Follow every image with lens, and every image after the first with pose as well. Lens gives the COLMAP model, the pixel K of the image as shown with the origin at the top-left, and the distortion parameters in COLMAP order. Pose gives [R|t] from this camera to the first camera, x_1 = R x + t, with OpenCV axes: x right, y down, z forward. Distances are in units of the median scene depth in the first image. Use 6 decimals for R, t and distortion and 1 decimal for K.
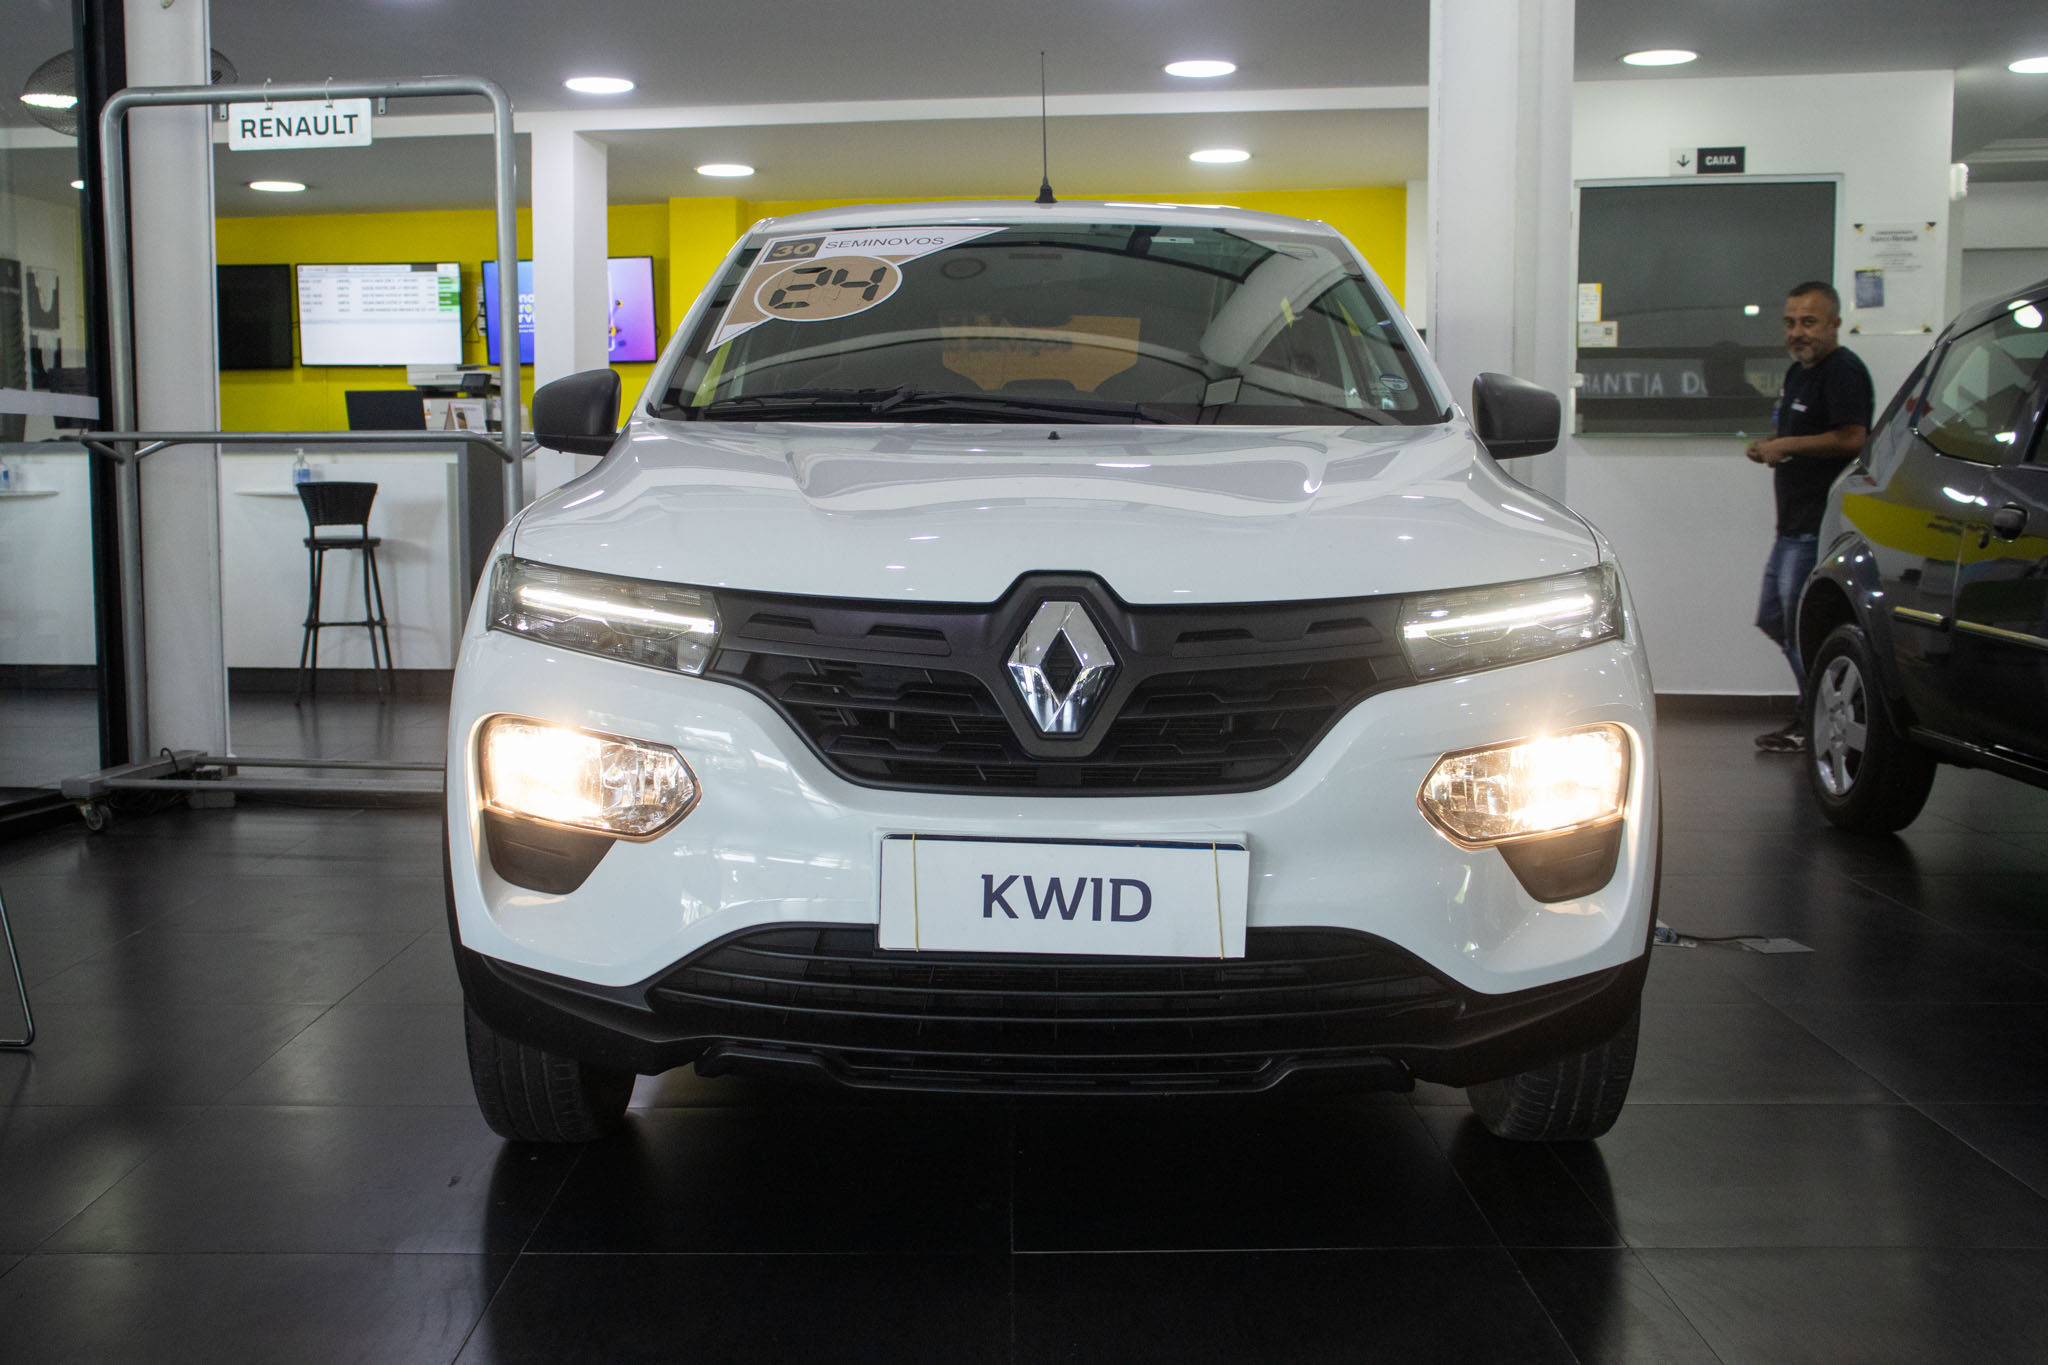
lens RADIAL K [[2193.7, 0, 987.8], [0, 2193.7, 681.0], [0, 0, 1]] dist [-0.102965, 0.351988]
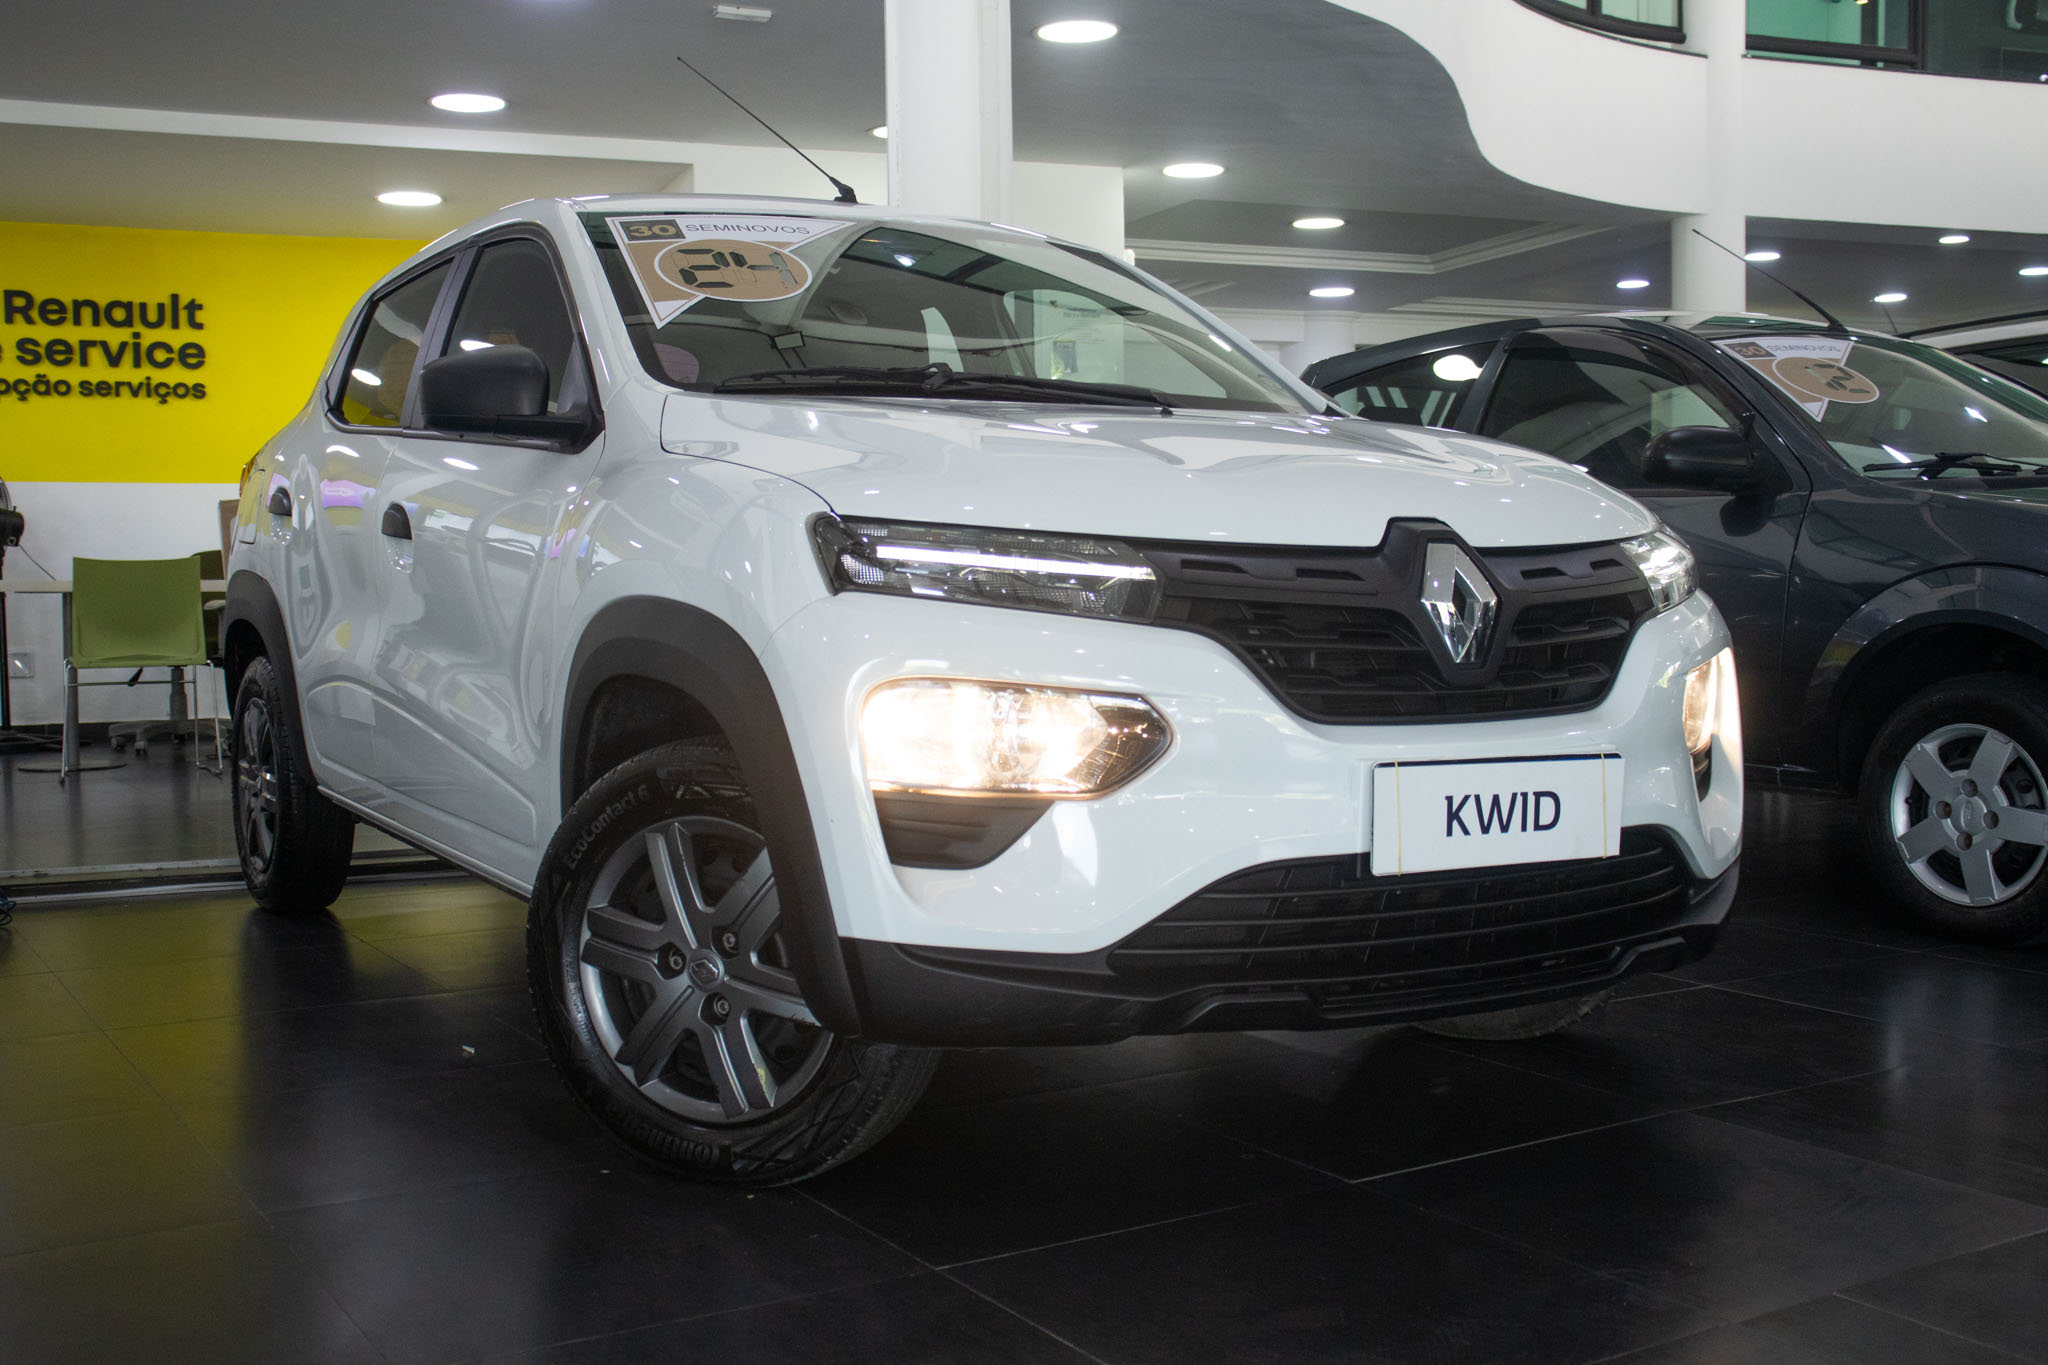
lens RADIAL K [[2193.7, 0, 987.8], [0, 2193.7, 681.0], [0, 0, 1]] dist [-0.102965, 0.351988]
pose [[0.854023, -0.040793, 0.518633, -0.726187], [0.061483, 0.997849, -0.022757, 0.042458], [-0.516589, 0.051322, 0.854694, 0.204283]]
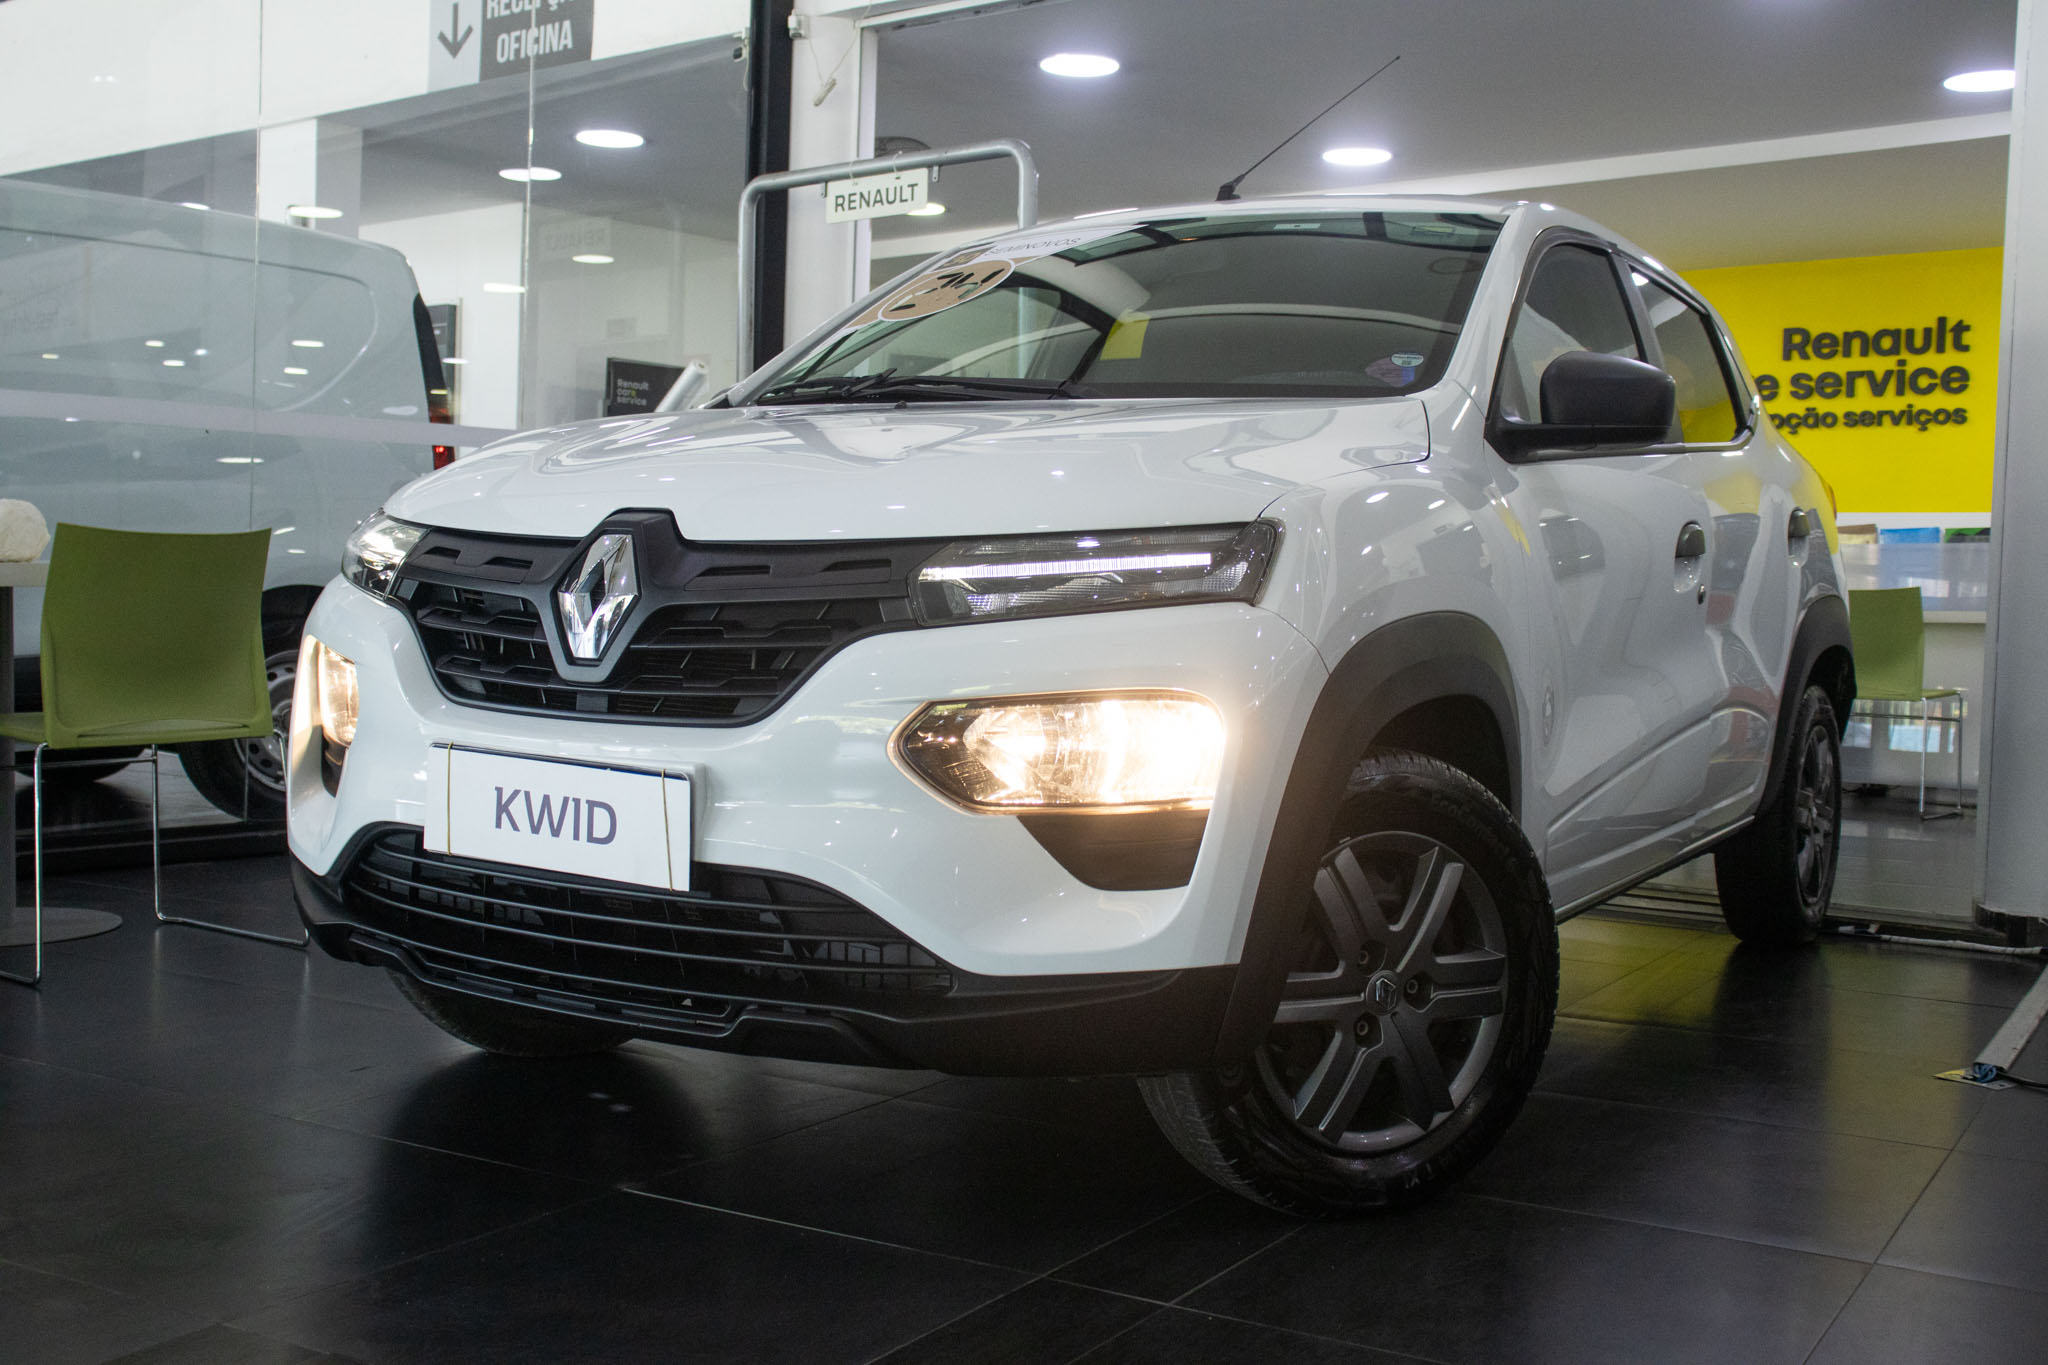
lens RADIAL K [[2193.7, 0, 987.8], [0, 2193.7, 681.0], [0, 0, 1]] dist [-0.102965, 0.351988]
pose [[0.851259, 0.044829, -0.522827, 0.729401], [-0.074138, 0.996625, -0.035256, 0.056420], [0.519482, 0.068774, 0.851710, 0.226018]]
